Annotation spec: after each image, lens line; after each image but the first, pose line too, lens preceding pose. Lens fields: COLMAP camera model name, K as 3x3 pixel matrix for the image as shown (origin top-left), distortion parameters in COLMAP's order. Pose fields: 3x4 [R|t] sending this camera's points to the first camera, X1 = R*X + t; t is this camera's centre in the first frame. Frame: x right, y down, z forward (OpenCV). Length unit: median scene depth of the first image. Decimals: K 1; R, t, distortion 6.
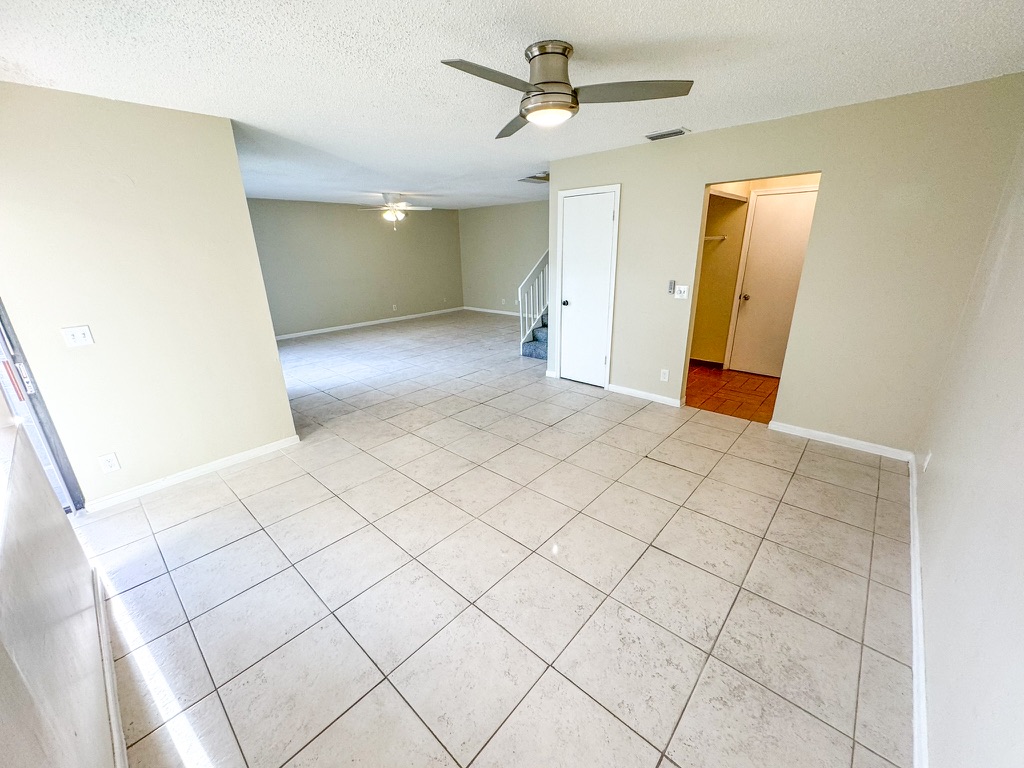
lens RADIAL K [[406.4, 0, 512.1], [0, 406.4, 385.1], [0, 0, 1]] dist [-0.001933, 0.000337]
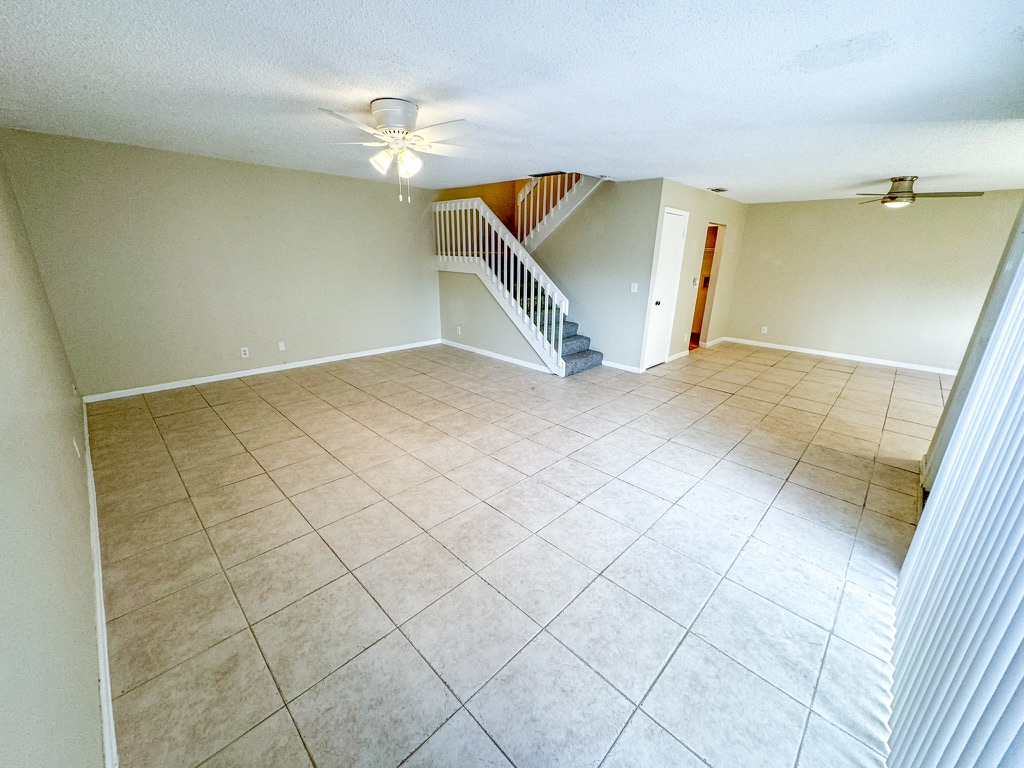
lens RADIAL K [[406.4, 0, 513.7], [0, 406.4, 382.0], [0, 0, 1]] dist [-0.001933, 0.000337]
pose [[0.035916, -0.286898, 0.957287, -1.111914], [0.302726, 0.916022, 0.263173, -0.444769], [-0.952401, 0.280344, 0.119752, 1.375119]]
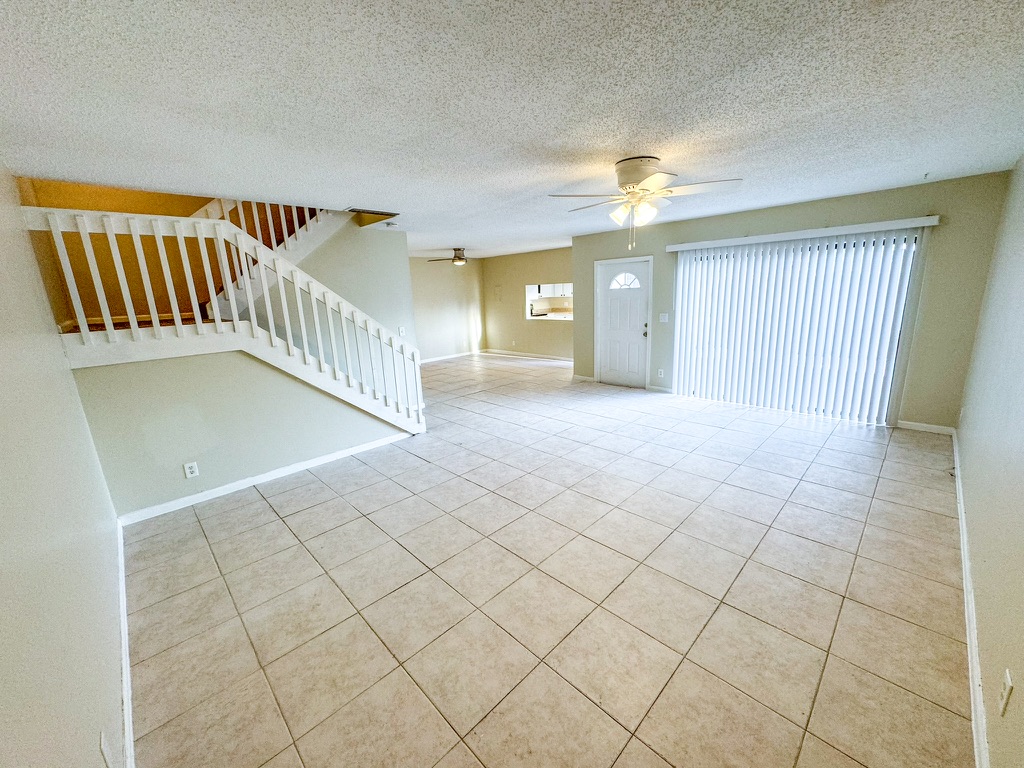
lens RADIAL K [[406.4, 0, 510.3], [0, 406.4, 382.7], [0, 0, 1]] dist [-0.001933, 0.000337]
pose [[-0.996015, 0.049374, 0.074272, -0.281441], [0.081140, 0.847326, 0.524838, -0.762797], [-0.037020, 0.528773, -0.847956, 2.215158]]
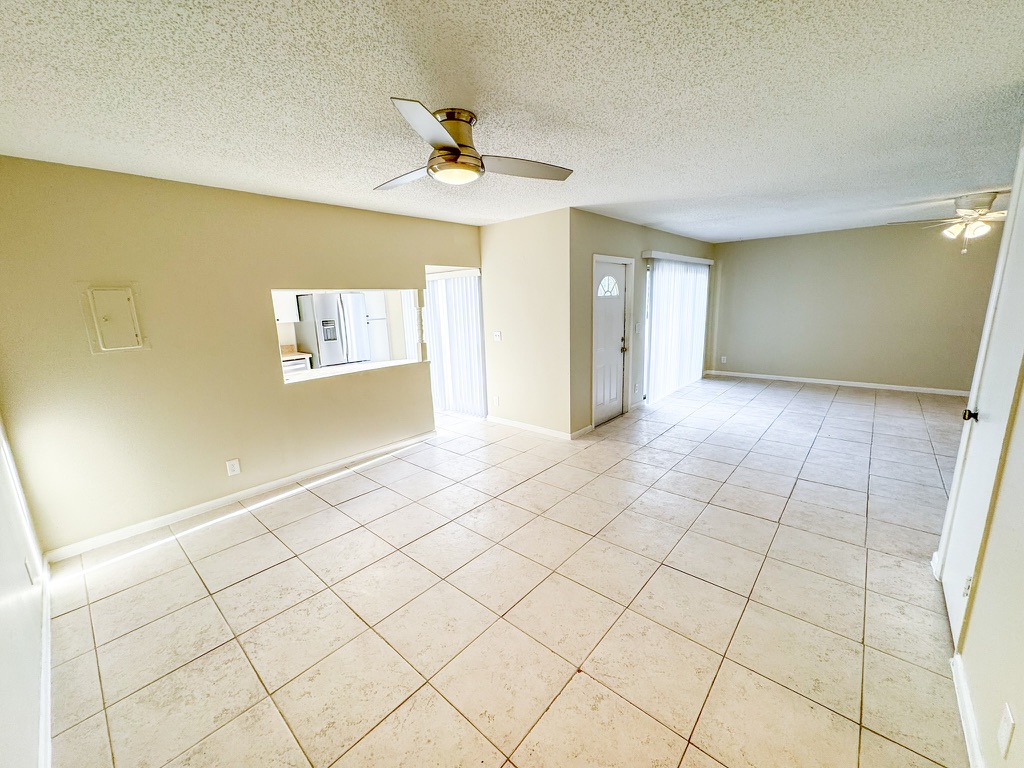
lens RADIAL K [[406.4, 0, 512.2], [0, 406.4, 386.9], [0, 0, 1]] dist [-0.001933, 0.000337]
pose [[0.012101, 0.229776, -0.973168, 0.540207], [-0.291913, 0.931656, 0.216344, -0.189057], [0.956368, 0.281462, 0.078349, 0.535153]]
